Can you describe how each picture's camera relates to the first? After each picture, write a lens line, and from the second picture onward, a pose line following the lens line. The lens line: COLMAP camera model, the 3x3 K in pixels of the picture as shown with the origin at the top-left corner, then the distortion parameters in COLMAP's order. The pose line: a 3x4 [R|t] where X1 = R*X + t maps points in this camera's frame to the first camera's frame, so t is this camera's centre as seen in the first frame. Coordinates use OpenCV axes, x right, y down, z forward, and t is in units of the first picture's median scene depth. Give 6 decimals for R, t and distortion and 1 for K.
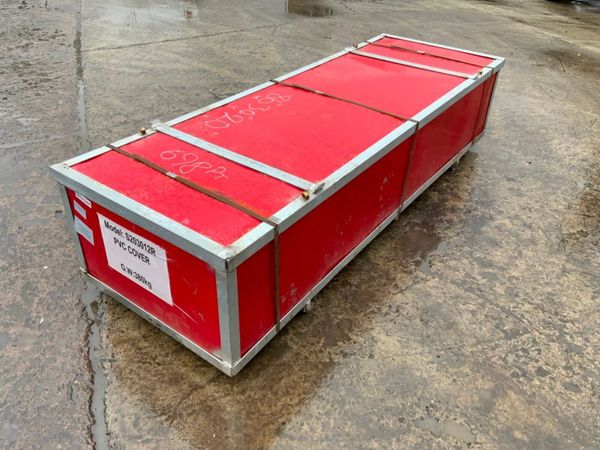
lens RADIAL K [[497.2, 0, 303.2], [0, 497.2, 224.4], [0, 0, 1]] dist [0.093867, -0.189174]
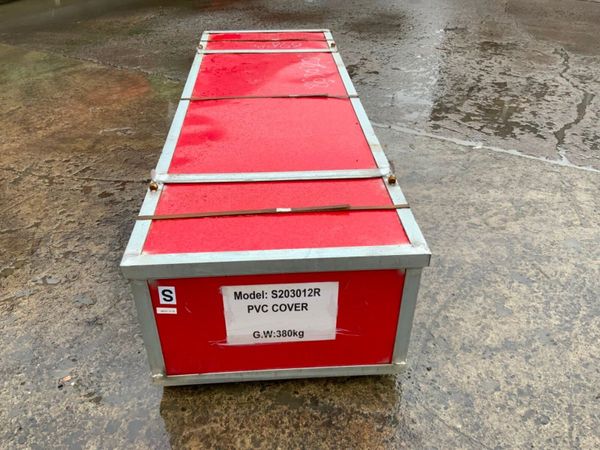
lens RADIAL K [[497.2, 0, 303.2], [0, 497.2, 224.4], [0, 0, 1]] dist [0.093867, -0.189174]
pose [[0.768205, -0.386751, 0.510181, -0.659895], [0.377908, 0.917194, 0.126259, -0.164294], [-0.516765, 0.095809, 0.850749, 0.204687]]
